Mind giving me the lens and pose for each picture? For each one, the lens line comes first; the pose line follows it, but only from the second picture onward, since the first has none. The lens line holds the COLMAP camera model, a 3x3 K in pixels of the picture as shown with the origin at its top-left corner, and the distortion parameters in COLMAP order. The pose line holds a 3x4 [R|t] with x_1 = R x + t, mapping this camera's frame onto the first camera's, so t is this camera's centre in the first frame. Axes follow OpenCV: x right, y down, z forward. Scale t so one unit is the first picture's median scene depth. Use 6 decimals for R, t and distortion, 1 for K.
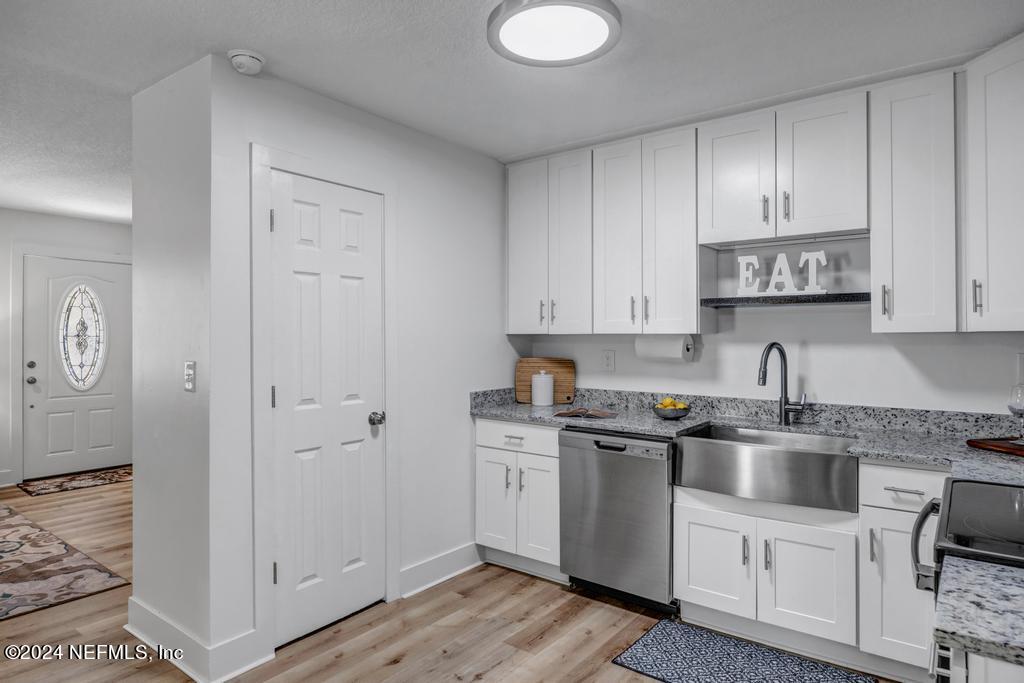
lens RADIAL K [[598.1, 0, 512.0], [0, 598.1, 337.0], [0, 0, 1]] dist [-0.012122, -0.001886]
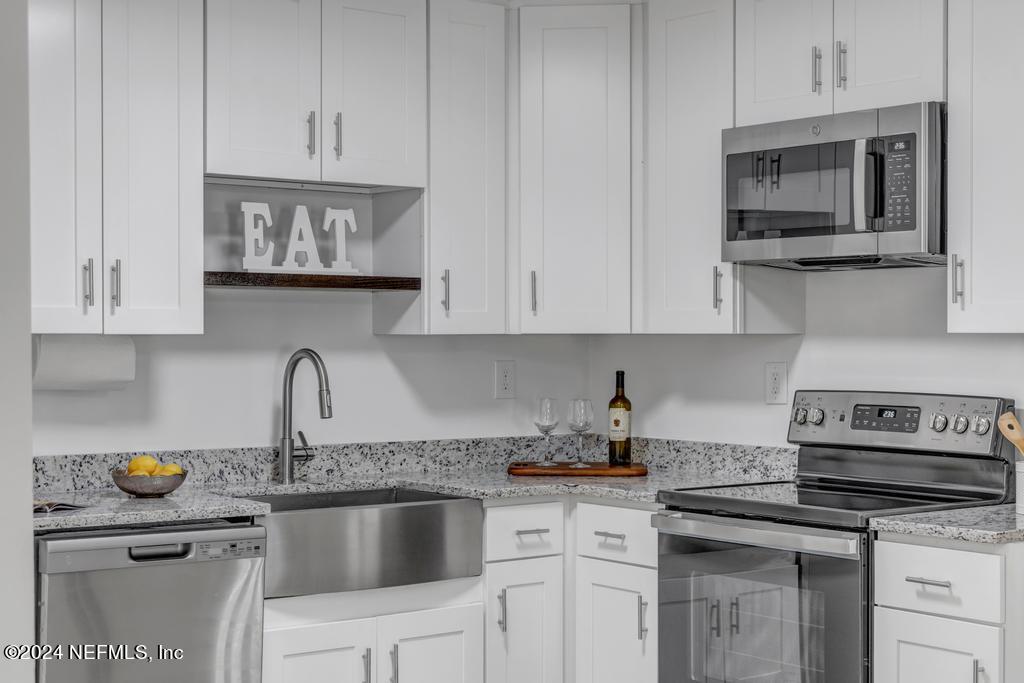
lens RADIAL K [[1628.9, 0, 515.6], [0, 1628.9, 350.0], [0, 0, 1]] dist [0.020525, 0.000000]
pose [[0.255055, -0.004248, 0.966917, -1.148587], [-0.000763, 0.999989, 0.004595, 0.002105], [-0.966926, -0.001910, 0.255049, 0.357558]]
